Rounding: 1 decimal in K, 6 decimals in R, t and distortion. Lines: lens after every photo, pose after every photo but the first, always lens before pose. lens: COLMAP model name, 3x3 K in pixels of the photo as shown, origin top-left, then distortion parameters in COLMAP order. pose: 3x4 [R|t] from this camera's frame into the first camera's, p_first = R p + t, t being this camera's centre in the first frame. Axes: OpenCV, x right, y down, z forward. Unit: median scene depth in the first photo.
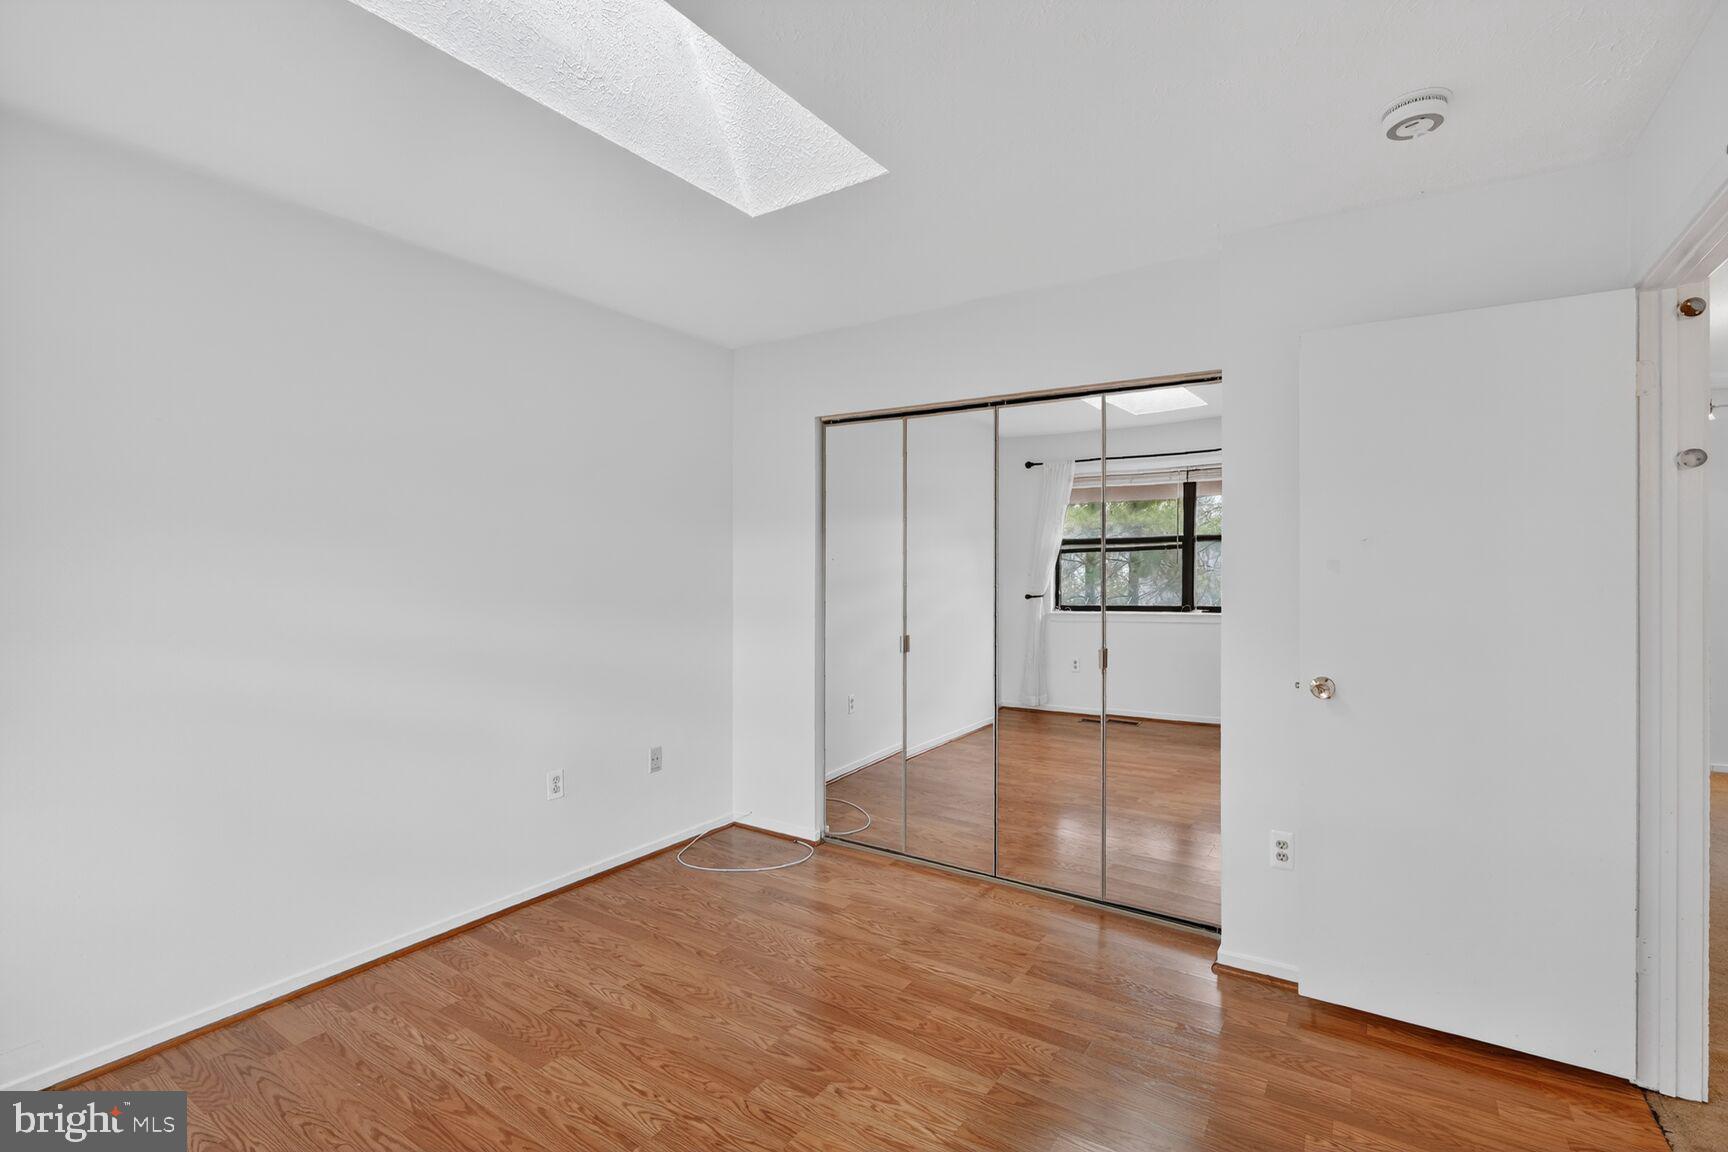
lens RADIAL K [[827.6, 0, 866.1], [0, 827.6, 551.8], [0, 0, 1]] dist [0.000227, 0.000271]
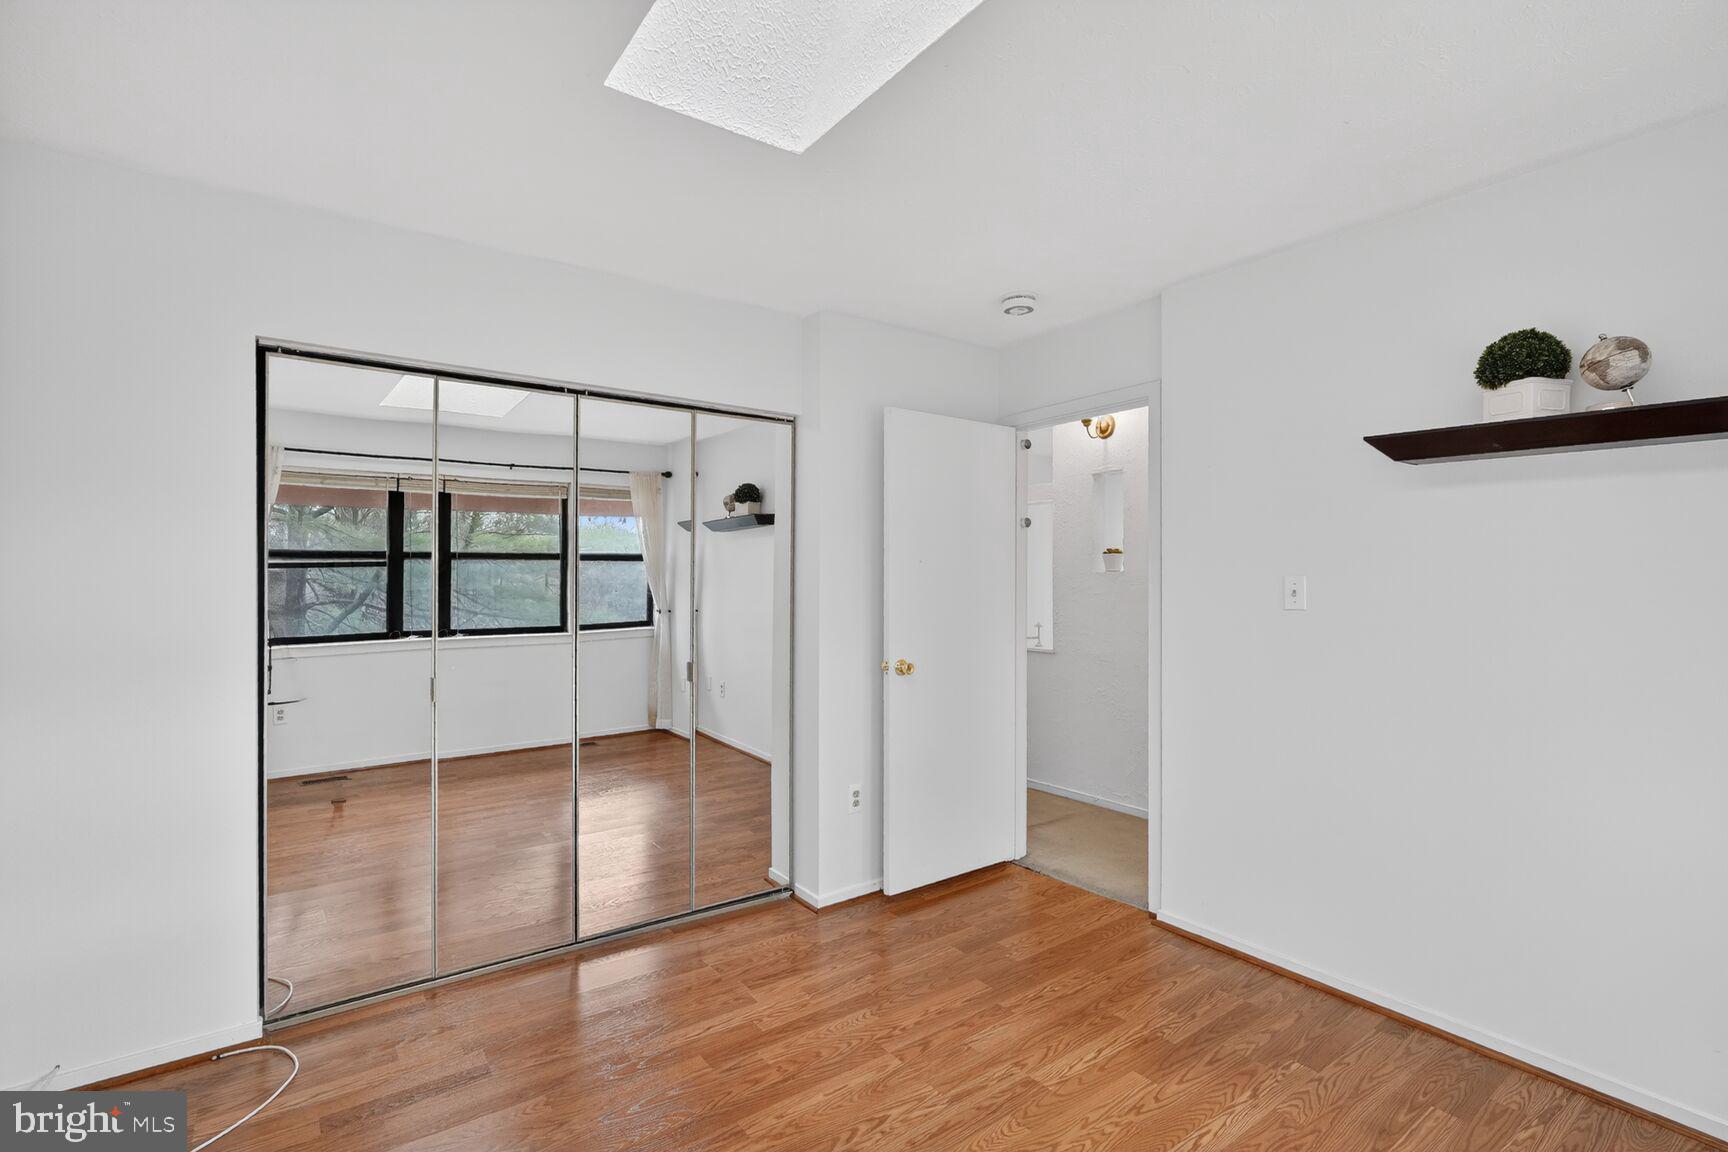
lens RADIAL K [[816.6, 0, 906.7], [0, 816.6, 581.8], [0, 0, 1]] dist [-0.000541, -0.000067]
pose [[0.308663, -0.000397, 0.951171, -0.635170], [-0.007103, 0.999971, 0.002722, 0.014613], [-0.951145, -0.007597, 0.308651, 0.485499]]
